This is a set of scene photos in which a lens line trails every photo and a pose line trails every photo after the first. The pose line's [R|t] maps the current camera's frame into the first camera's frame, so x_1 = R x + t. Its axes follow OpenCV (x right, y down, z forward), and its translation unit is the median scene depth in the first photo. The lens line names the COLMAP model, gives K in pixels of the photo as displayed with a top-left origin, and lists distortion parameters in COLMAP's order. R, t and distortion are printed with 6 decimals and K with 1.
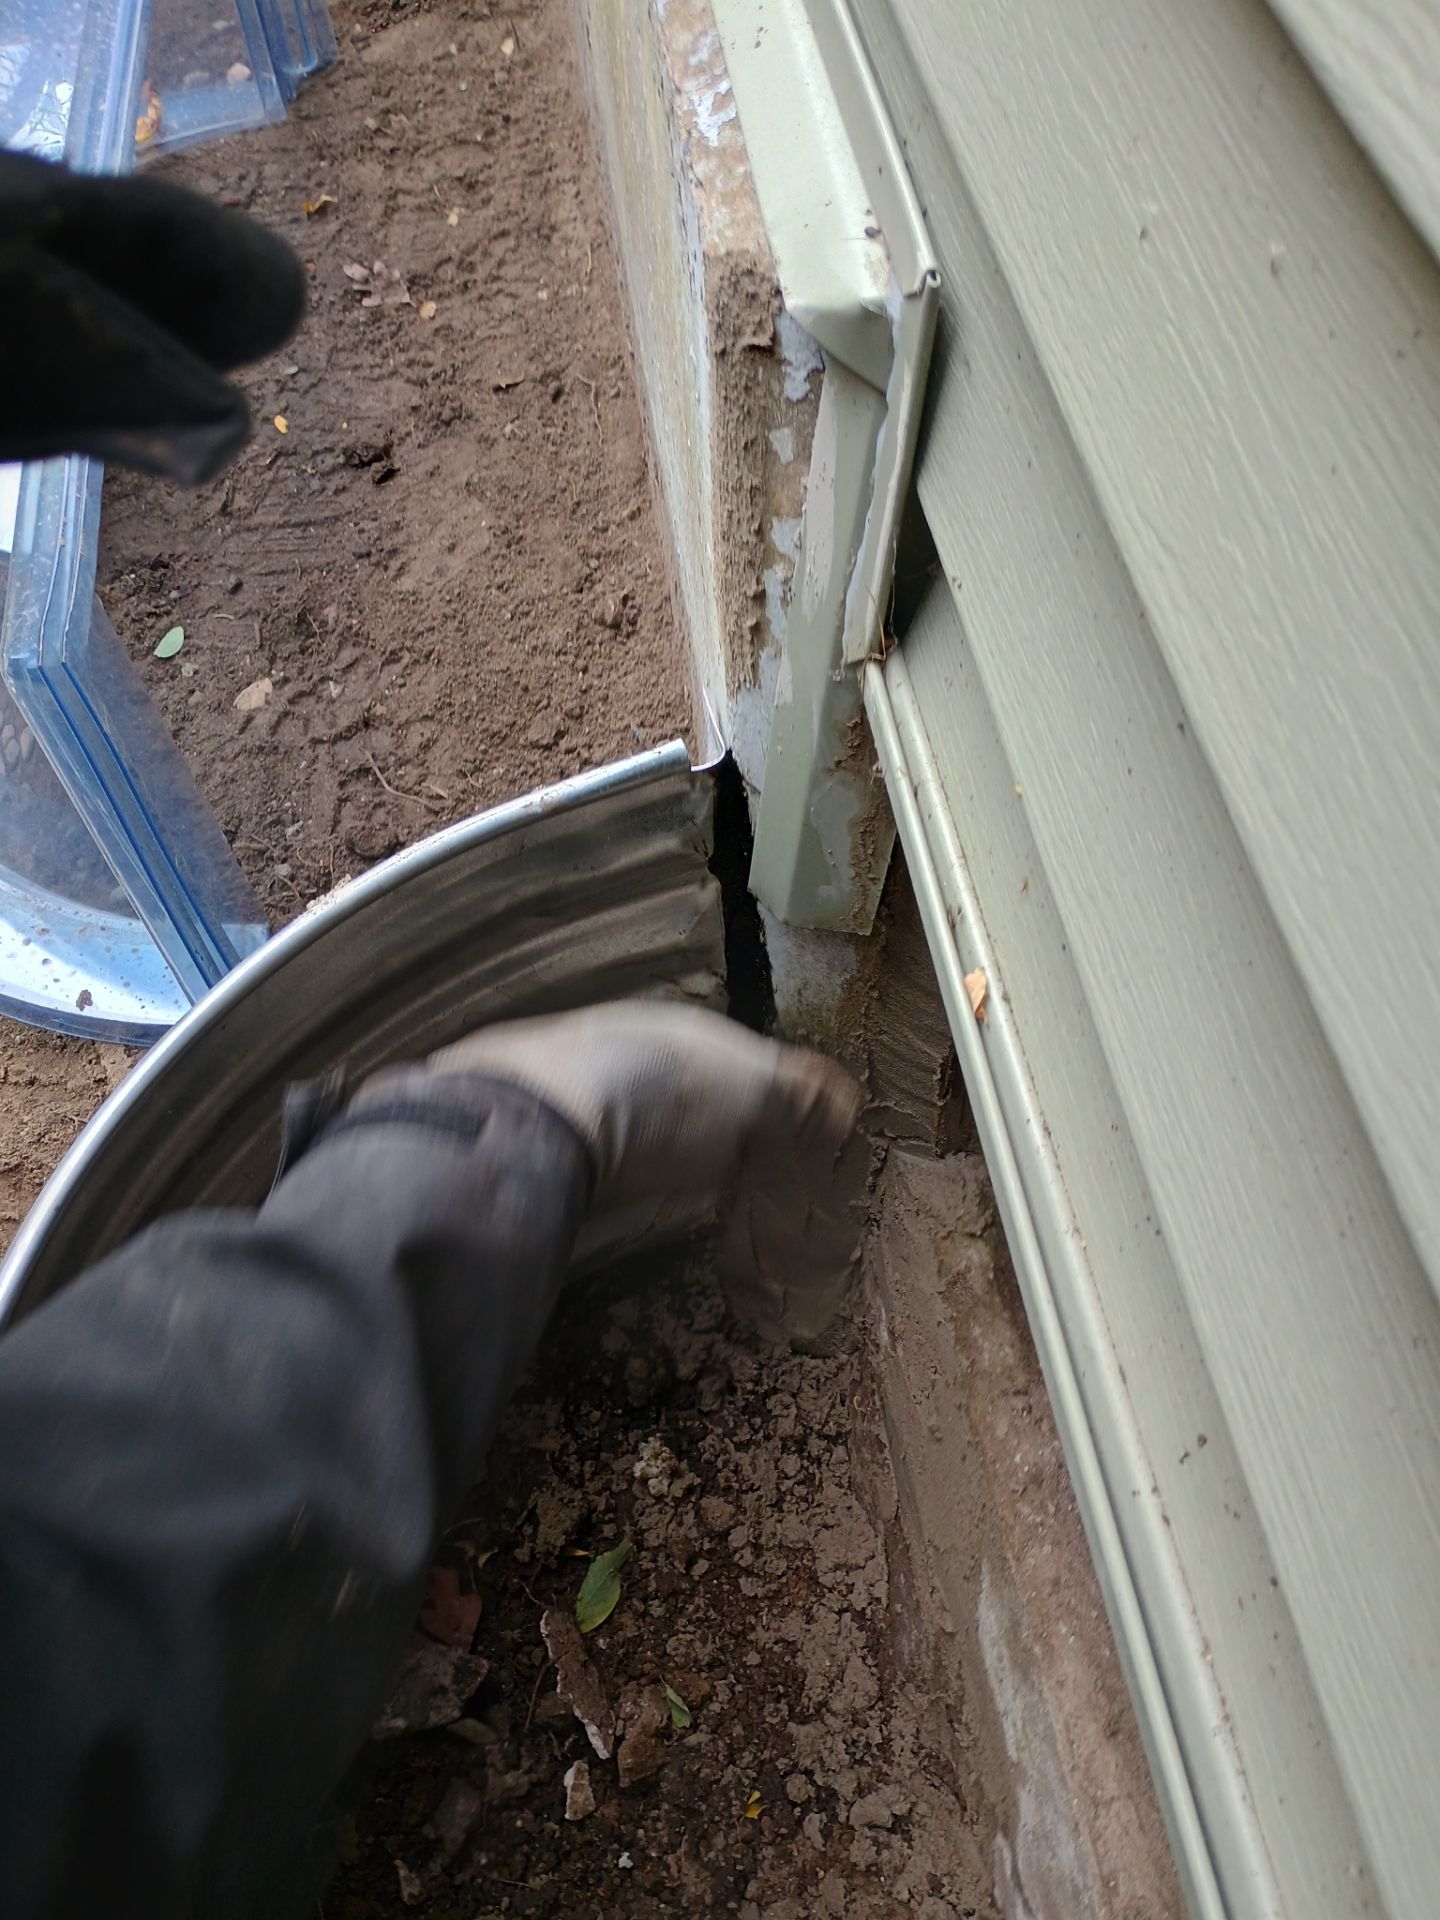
lens RADIAL K [[1694.1, 0, 711.4], [0, 1694.1, 966.3], [0, 0, 1]] dist [0.013842, 0.004474]
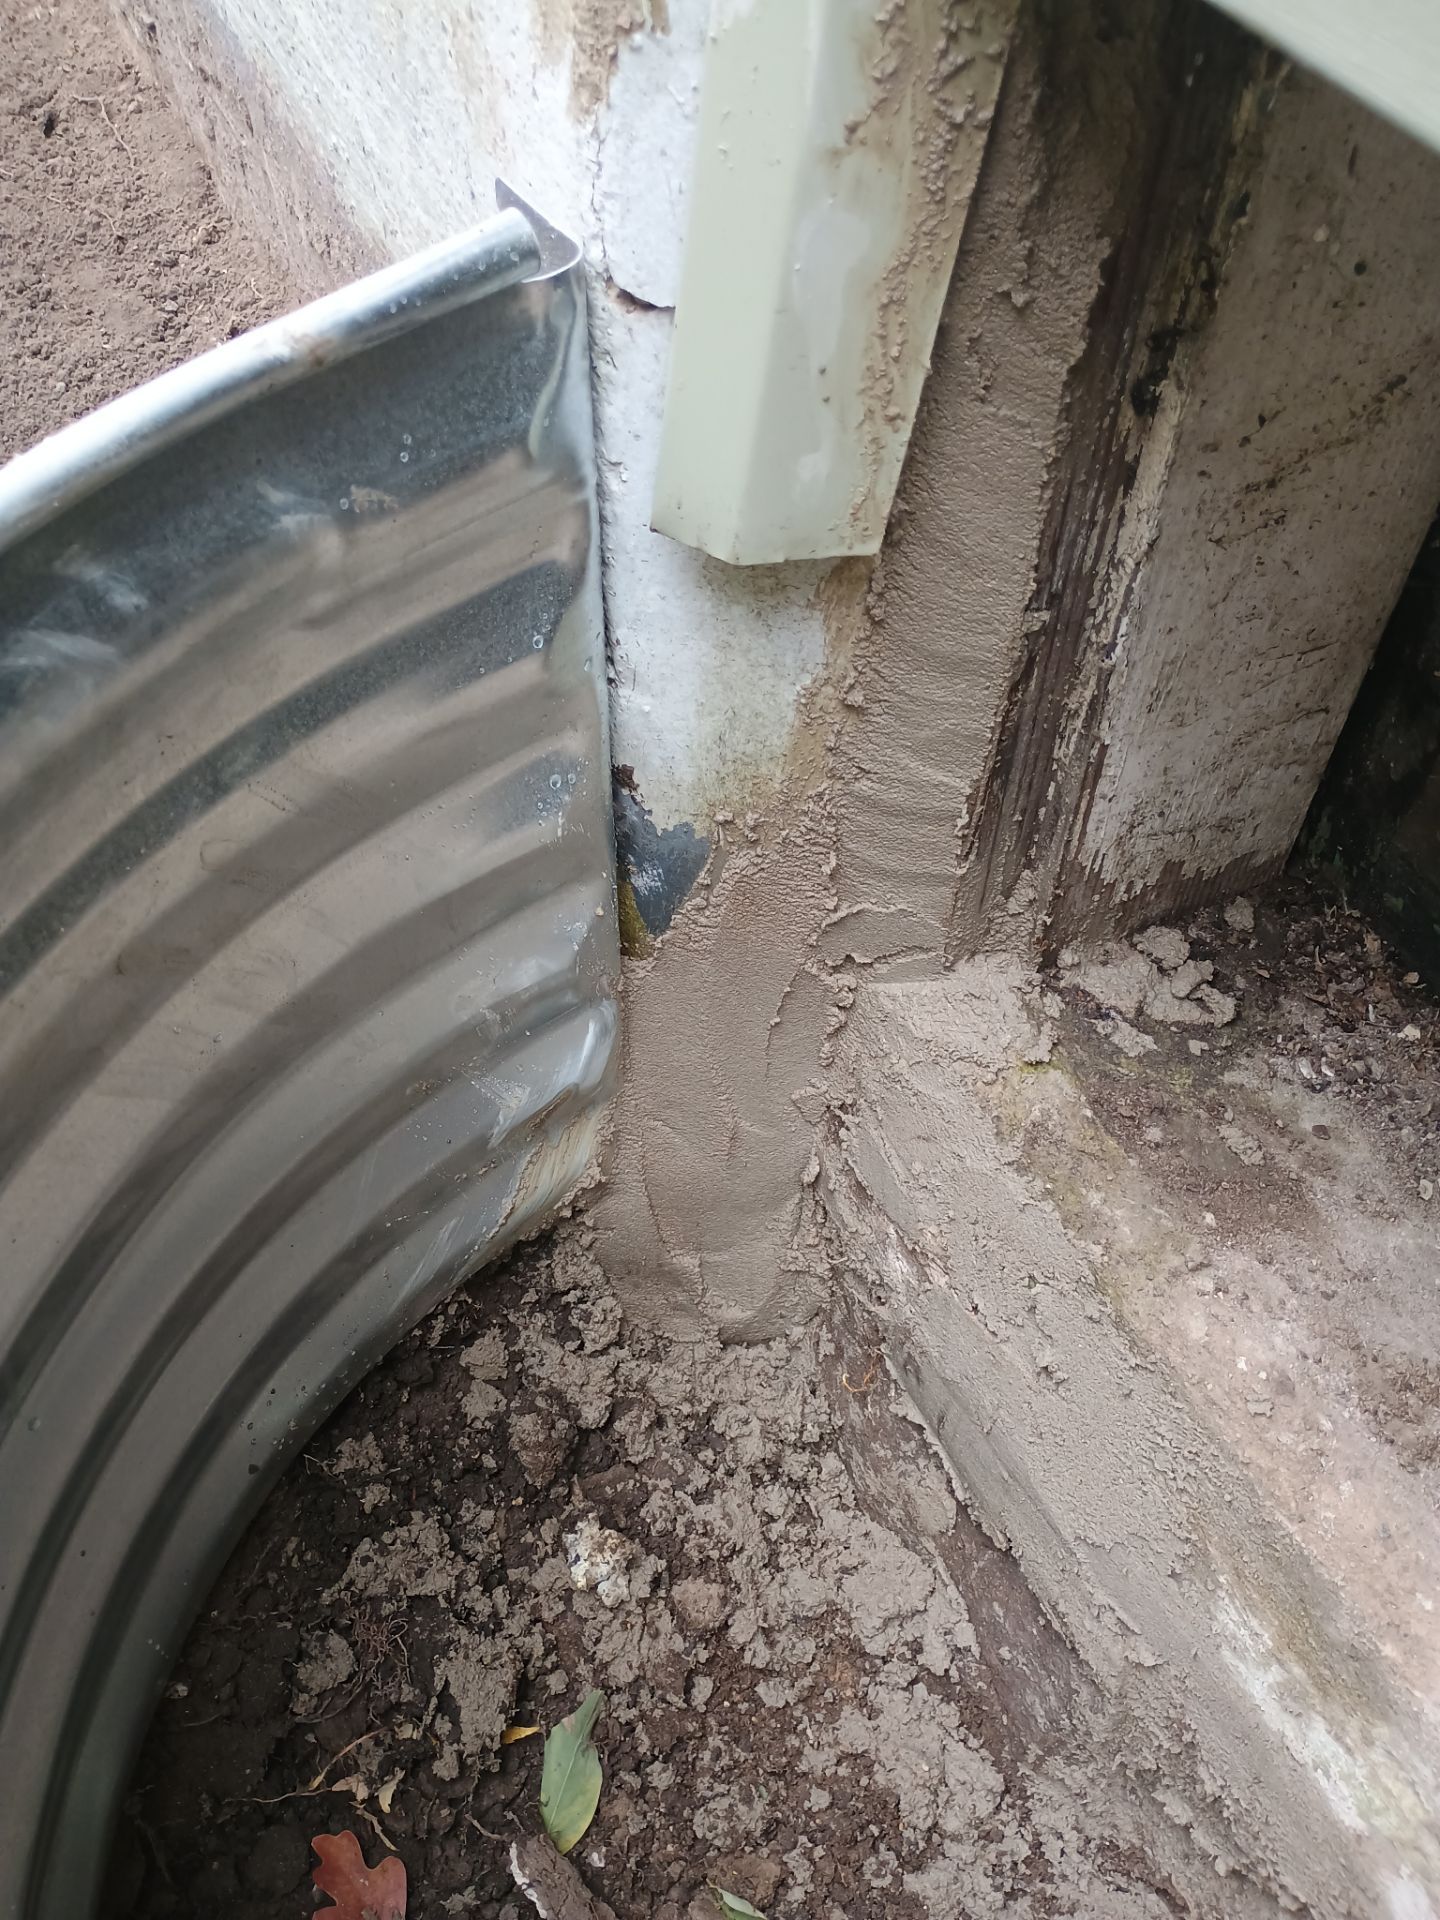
lens RADIAL K [[1645.6, 0, 699.1], [0, 1645.6, 970.5], [0, 0, 1]] dist [0.070619, -0.101950]
pose [[0.942979, -0.228000, 0.242502, -0.100270], [0.235866, 0.971779, -0.003509, 0.080521], [-0.234858, 0.060507, 0.970145, 0.346421]]
